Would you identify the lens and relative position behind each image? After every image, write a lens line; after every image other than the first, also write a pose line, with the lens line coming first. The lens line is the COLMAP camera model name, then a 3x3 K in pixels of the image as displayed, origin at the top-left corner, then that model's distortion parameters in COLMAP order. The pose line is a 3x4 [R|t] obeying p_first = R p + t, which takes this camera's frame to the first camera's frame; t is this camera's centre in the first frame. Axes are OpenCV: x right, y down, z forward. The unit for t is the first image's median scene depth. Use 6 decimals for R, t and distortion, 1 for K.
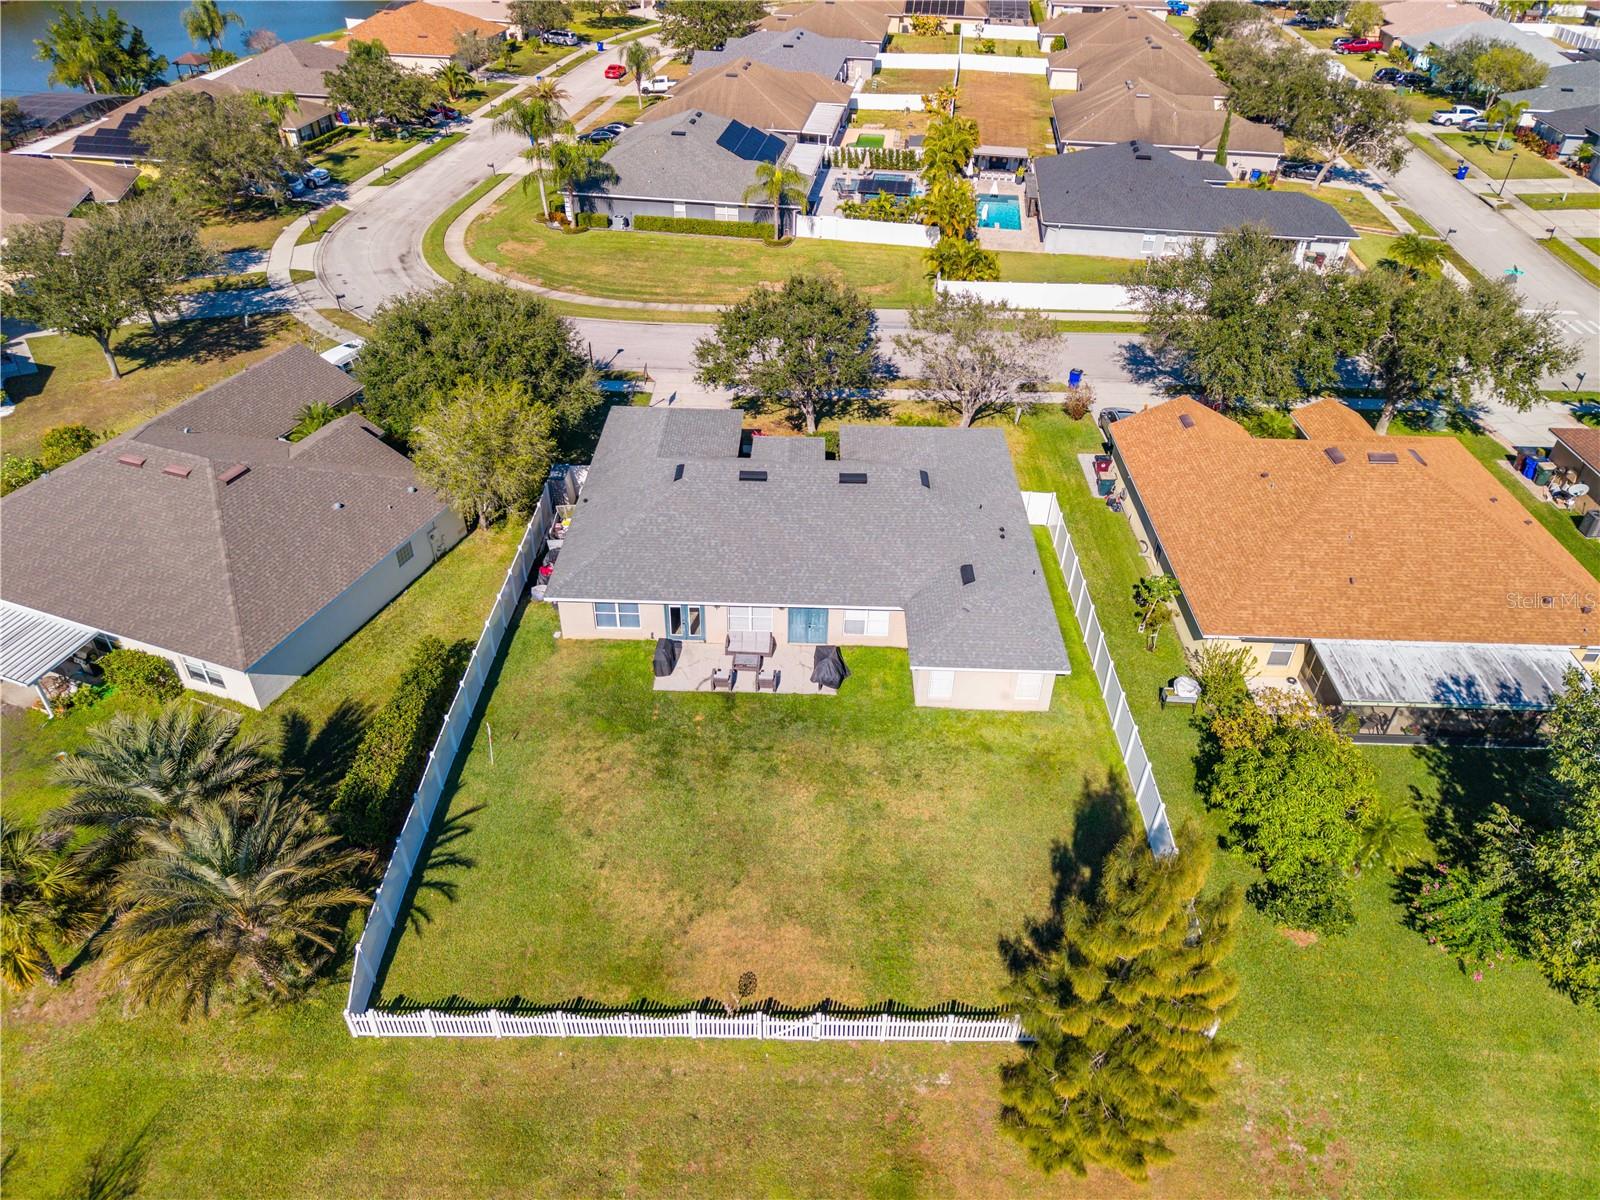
lens RADIAL K [[1078.9, 0, 800.1], [0, 1078.9, 598.9], [0, 0, 1]] dist [-0.005654, 0.004786]
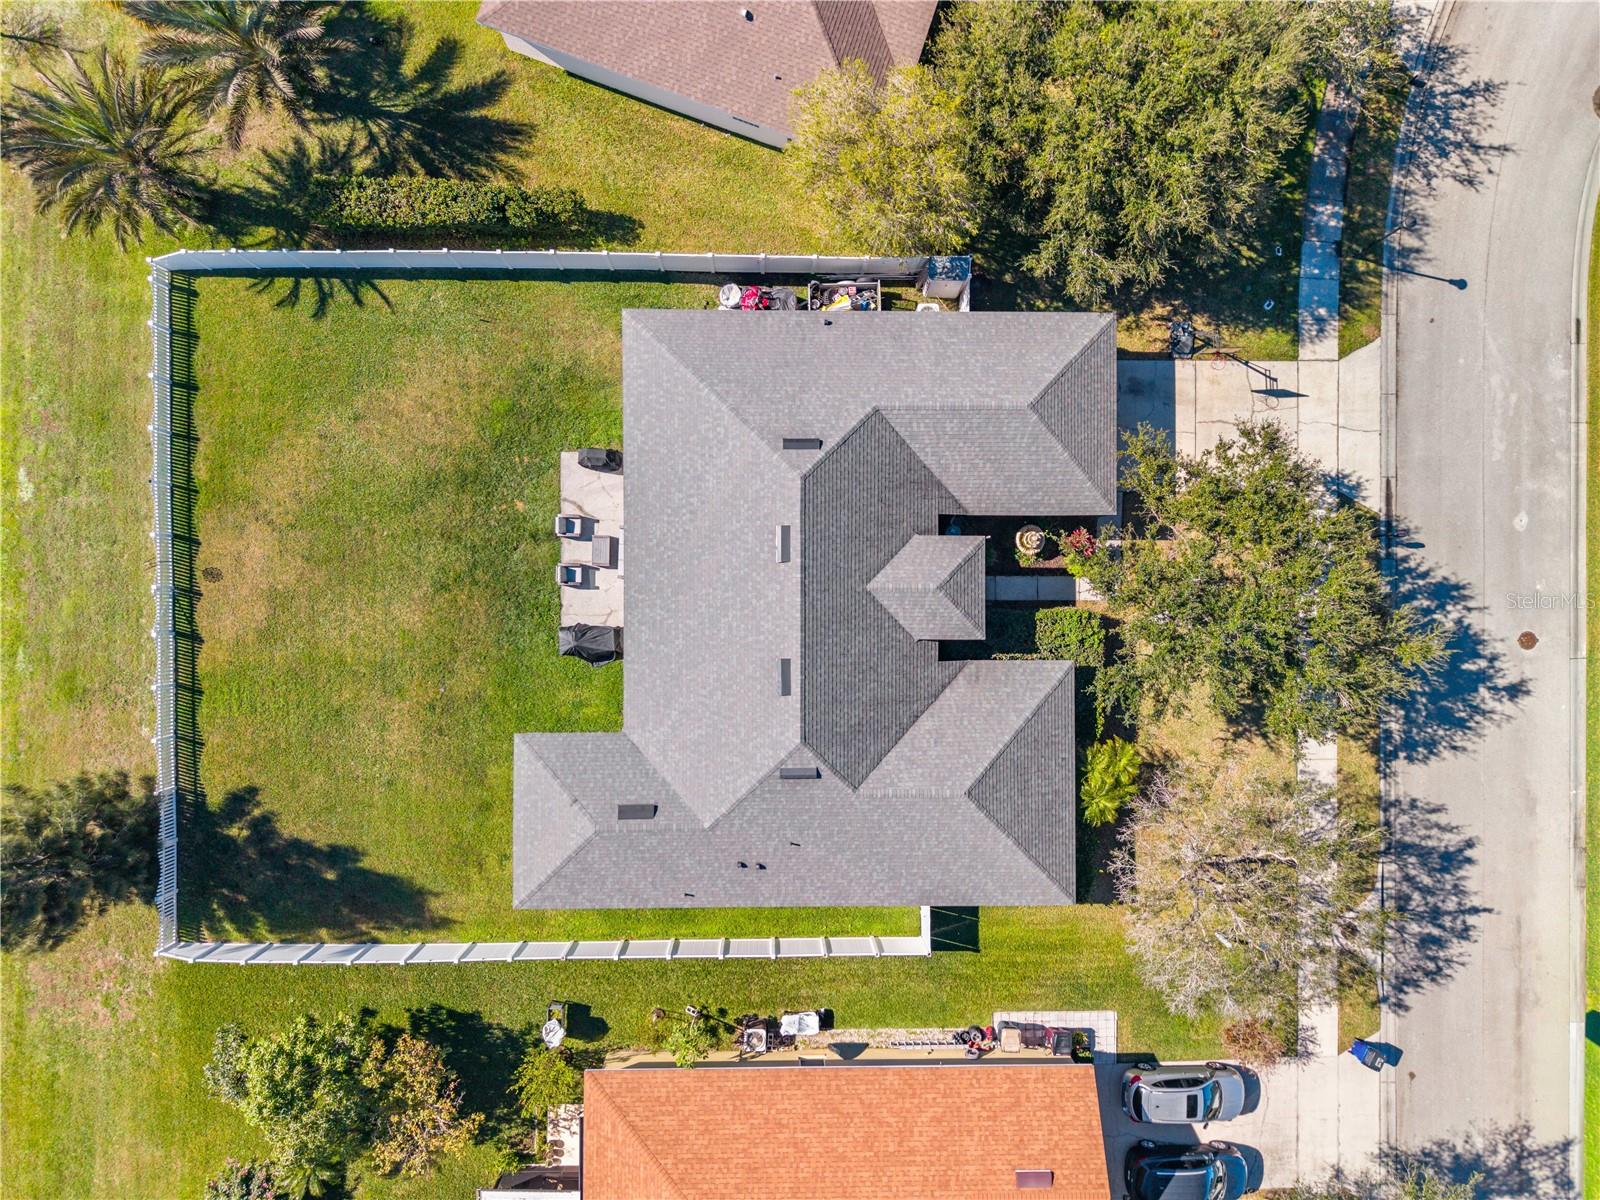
lens RADIAL K [[1076.8, 0, 800.6], [0, 1076.8, 596.9], [0, 0, 1]] dist [0.007538, -0.003503]
pose [[0.019574, 0.999679, -0.016097, 0.003286], [-0.612042, 0.024712, 0.790439, -0.395711], [0.790583, -0.005620, 0.612330, 0.305505]]
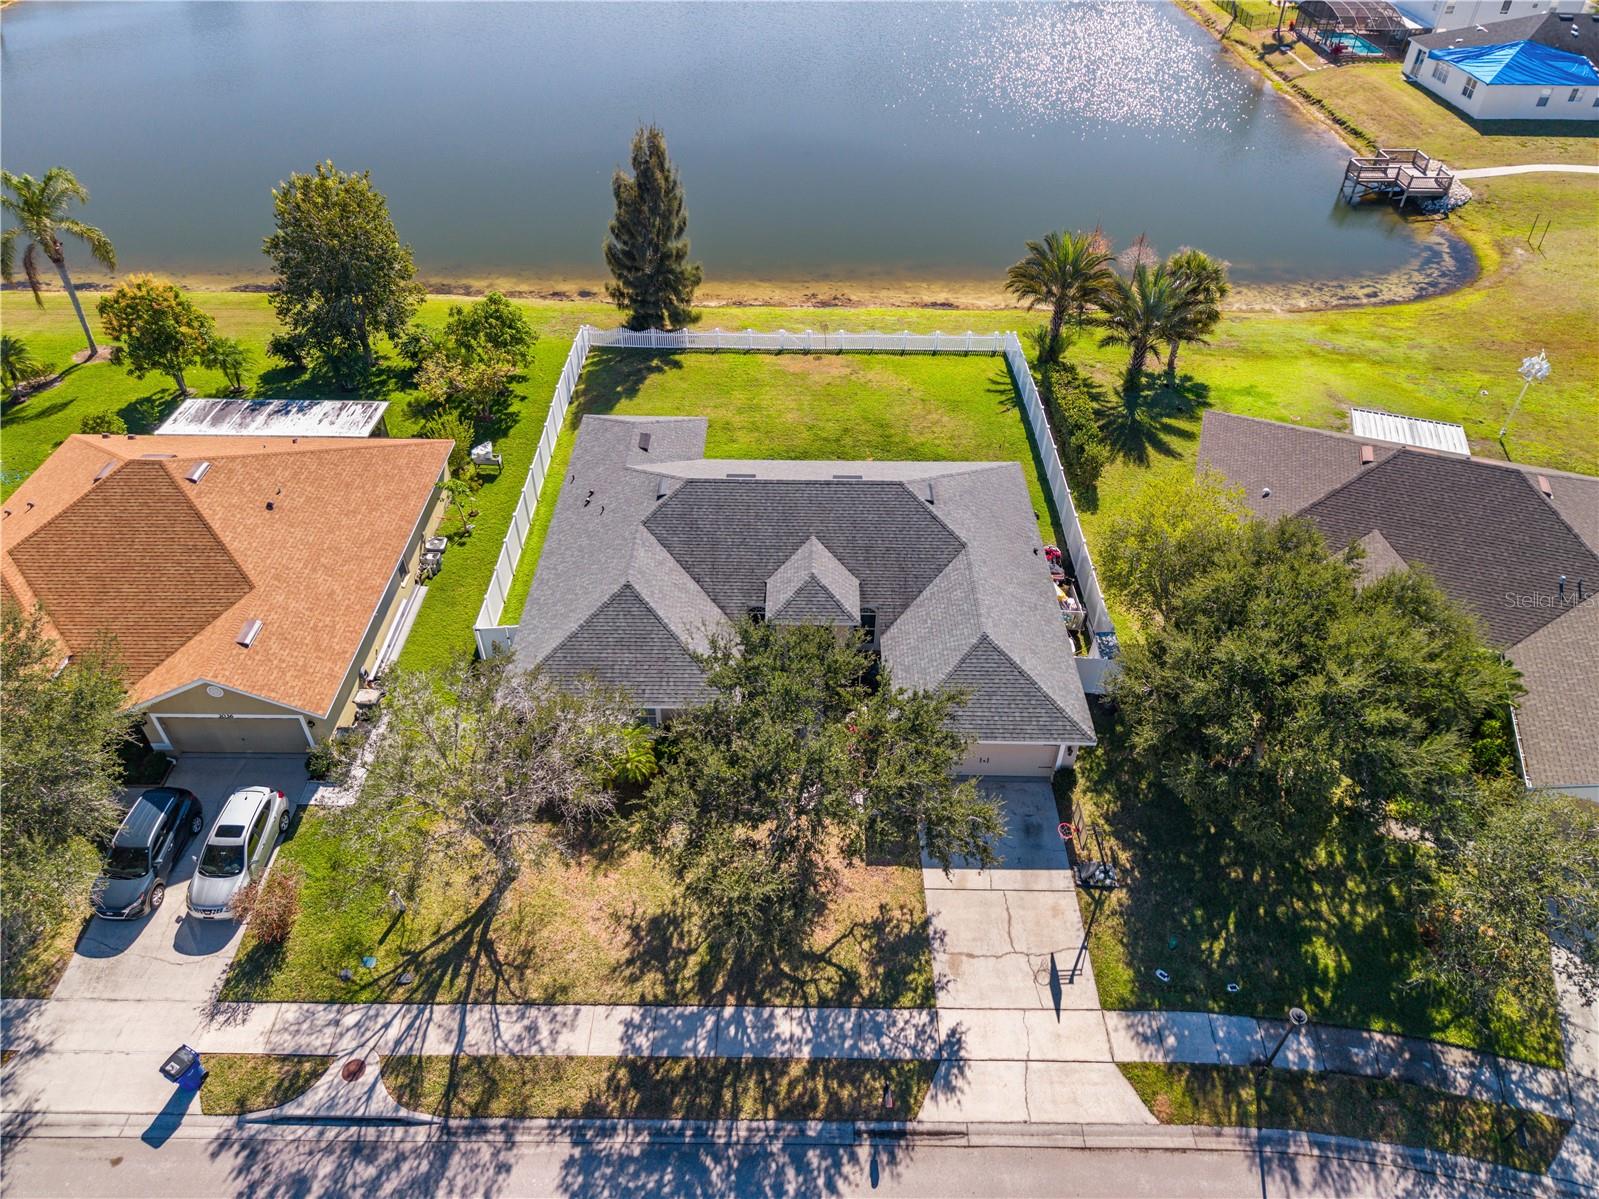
lens RADIAL K [[1067.2, 0, 796.8], [0, 1067.2, 594.3], [0, 0, 1]] dist [0.006880, -0.002948]
pose [[-0.999553, -0.013232, -0.026803, 0.013525], [-0.029151, 0.233237, 0.971983, -0.552457], [-0.006609, 0.972330, -0.233519, 0.729997]]
